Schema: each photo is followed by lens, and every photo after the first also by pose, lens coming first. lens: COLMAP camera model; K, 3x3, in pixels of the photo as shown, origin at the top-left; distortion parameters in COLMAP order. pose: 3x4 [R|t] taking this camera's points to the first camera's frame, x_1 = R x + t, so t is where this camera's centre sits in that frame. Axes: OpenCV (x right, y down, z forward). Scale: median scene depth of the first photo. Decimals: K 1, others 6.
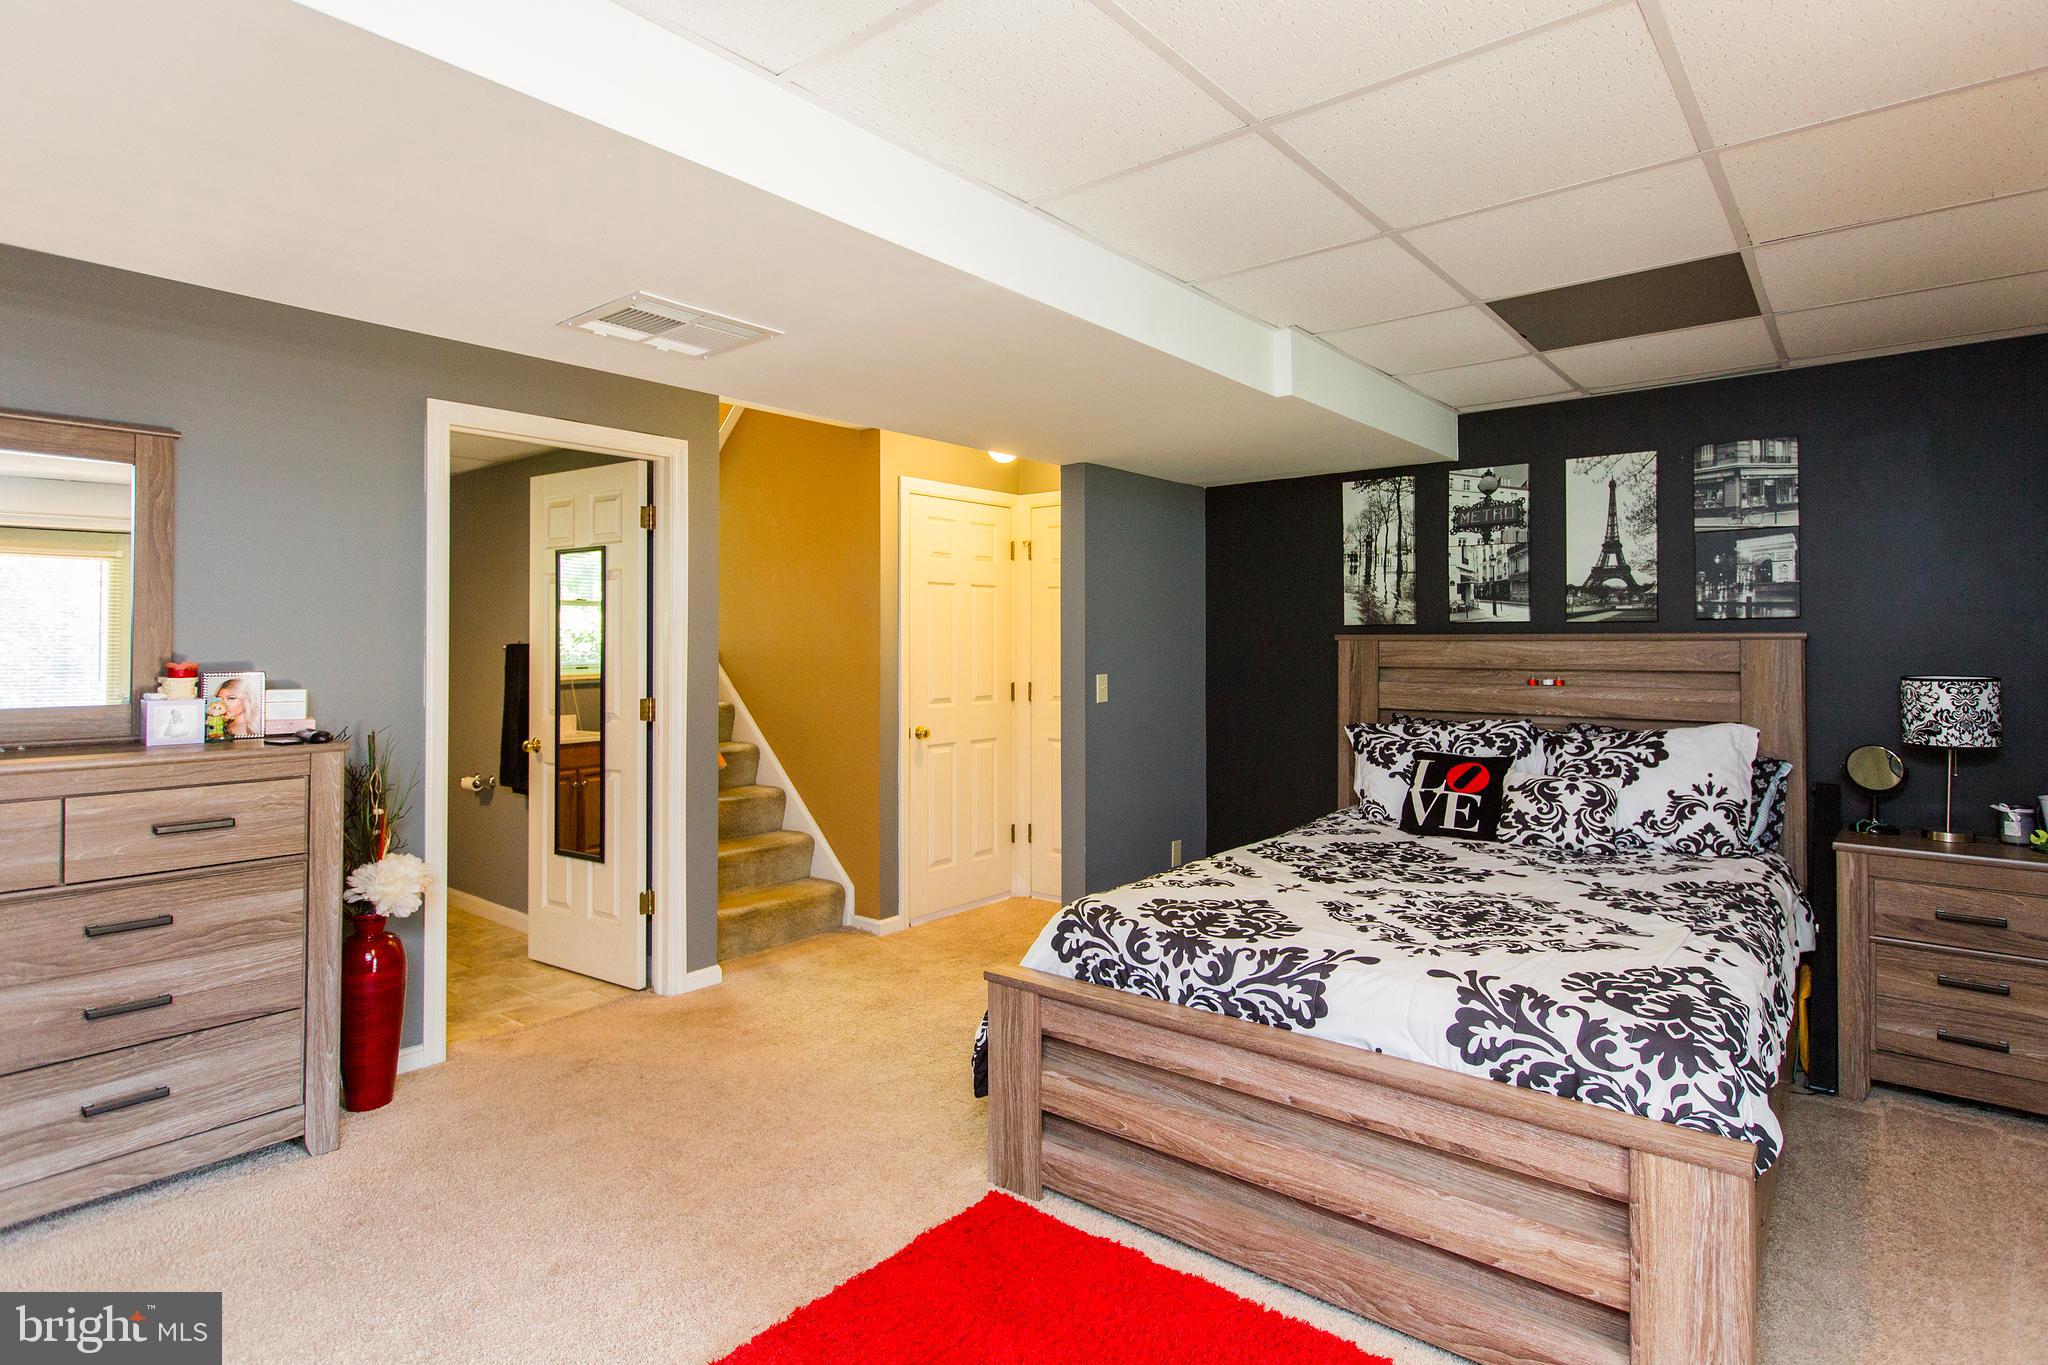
lens RADIAL K [[1072.7, 0, 1042.1], [0, 1072.7, 633.8], [0, 0, 1]] dist [-0.002937, 0.000385]
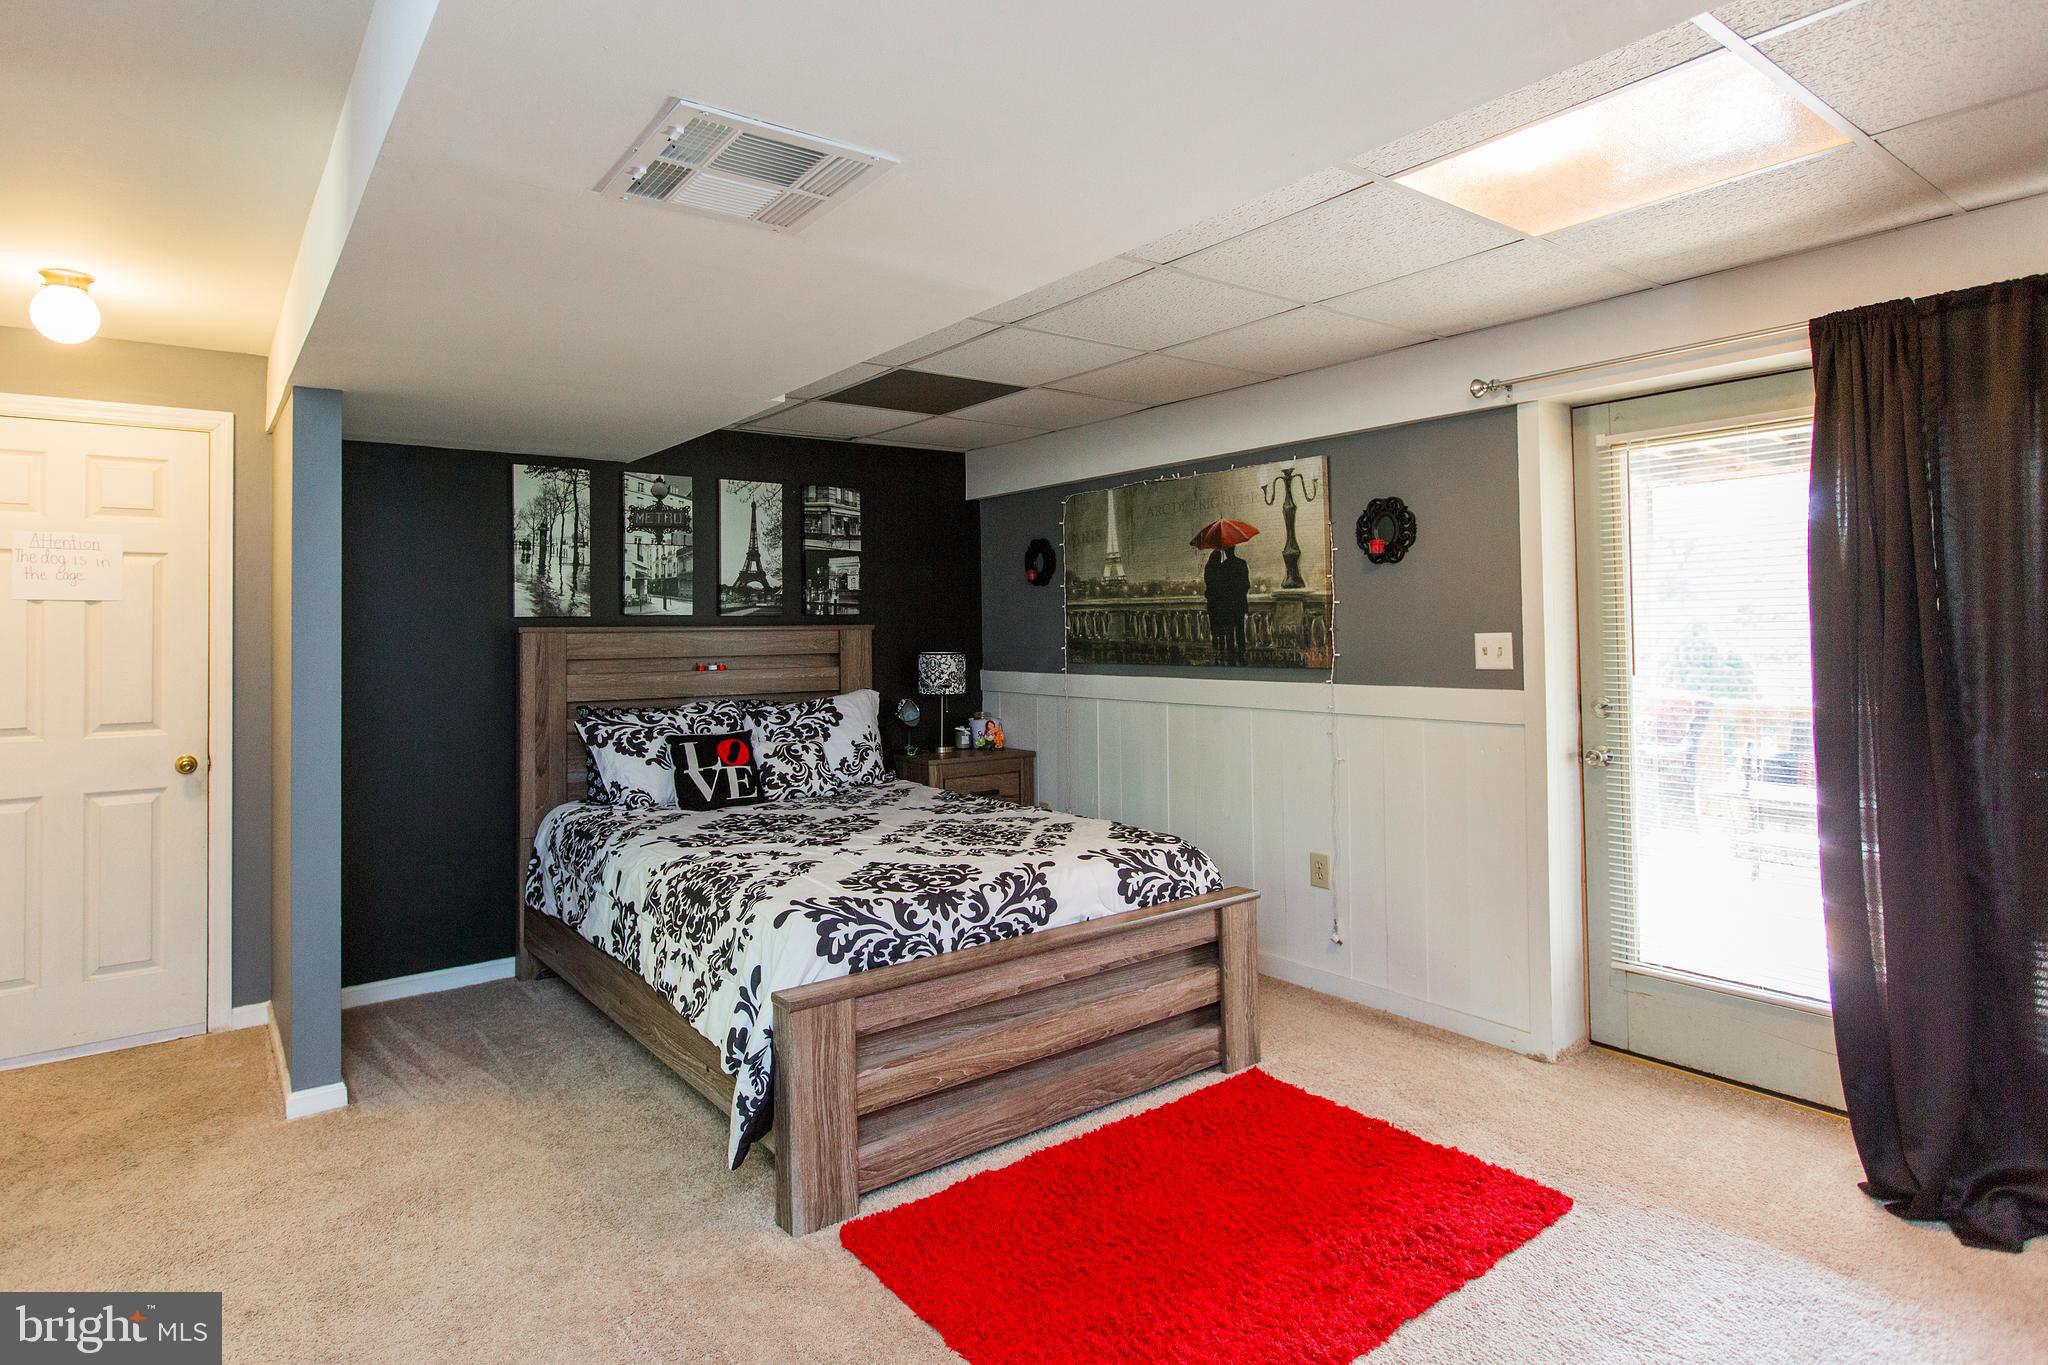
lens RADIAL K [[1072.7, 0, 1005.2], [0, 1072.7, 611.0], [0, 0, 1]] dist [-0.002937, 0.000385]
pose [[0.249633, 0.014838, 0.968227, -0.637410], [0.002747, 0.999868, -0.016032, 0.003637], [-0.968337, 0.006662, 0.249559, 0.440460]]
